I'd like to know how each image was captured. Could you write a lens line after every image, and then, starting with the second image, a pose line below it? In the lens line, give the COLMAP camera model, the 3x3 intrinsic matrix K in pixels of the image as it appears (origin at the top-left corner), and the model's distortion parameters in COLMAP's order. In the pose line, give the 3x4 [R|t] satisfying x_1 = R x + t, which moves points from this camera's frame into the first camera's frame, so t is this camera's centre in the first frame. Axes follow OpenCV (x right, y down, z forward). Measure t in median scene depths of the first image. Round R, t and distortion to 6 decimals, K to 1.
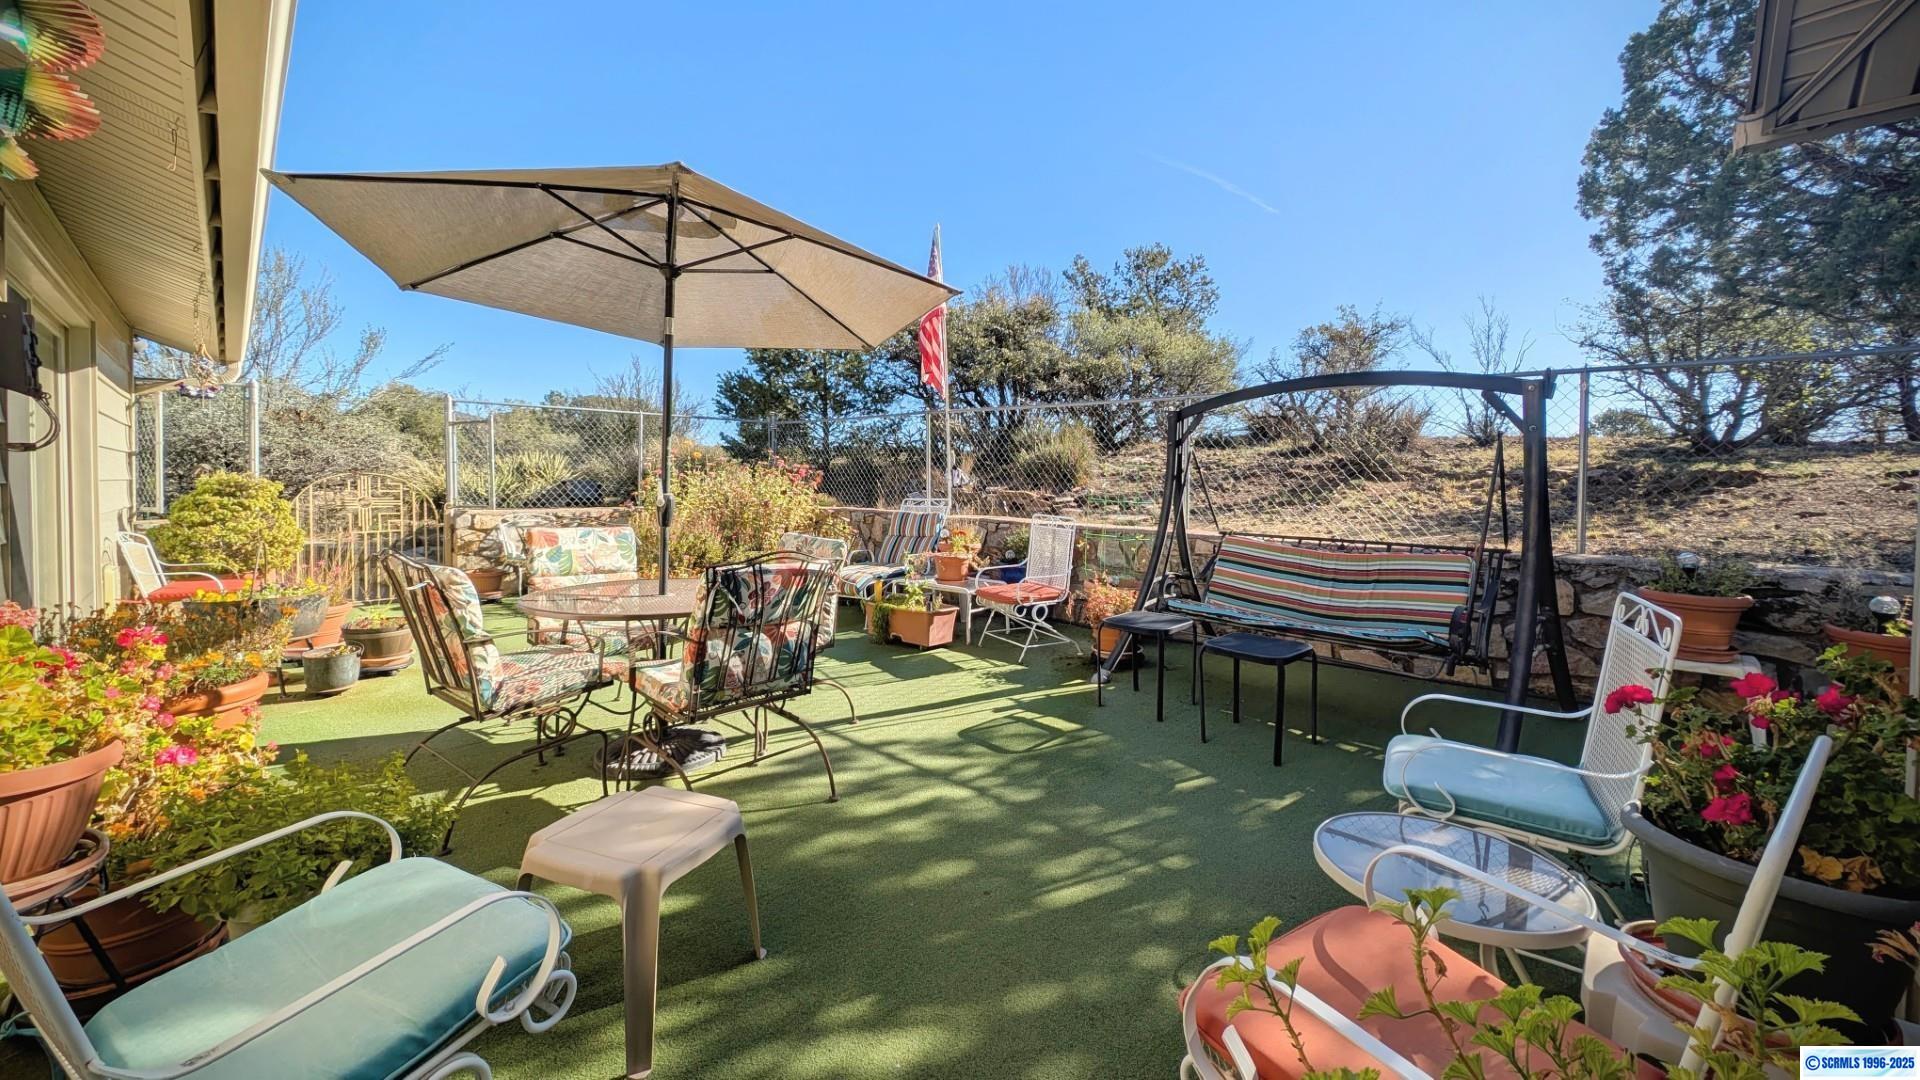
lens RADIAL K [[729.8, 0, 960.0], [0, 729.8, 540.0], [0, 0, 1]] dist [0.000247, 0.000004]
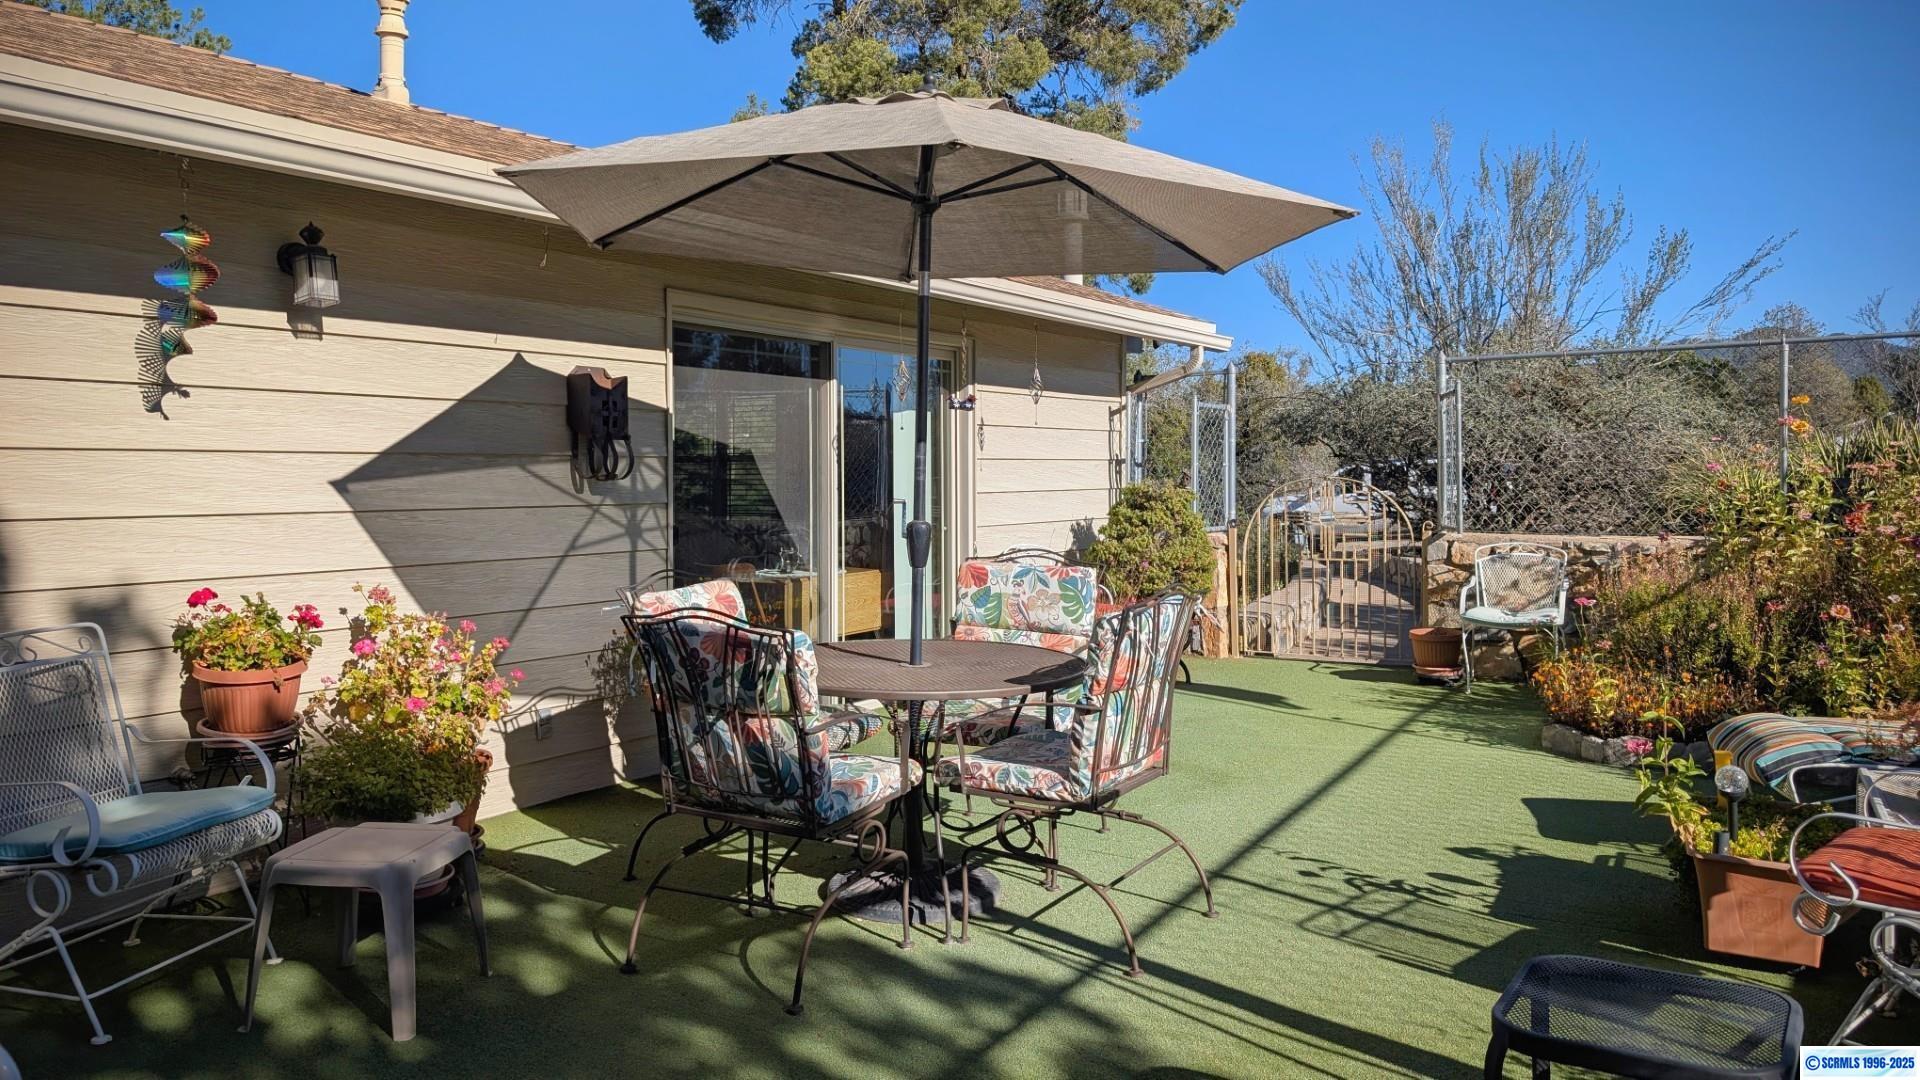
lens RADIAL K [[1400.7, 0, 960.0], [0, 1400.7, 540.0], [0, 0, 1]] dist [-0.005328, -0.001479]
pose [[0.217298, 0.042348, -0.975186, 0.778023], [-0.073271, 0.996947, 0.026966, -0.070921], [0.973351, 0.065593, 0.219738, 0.636474]]
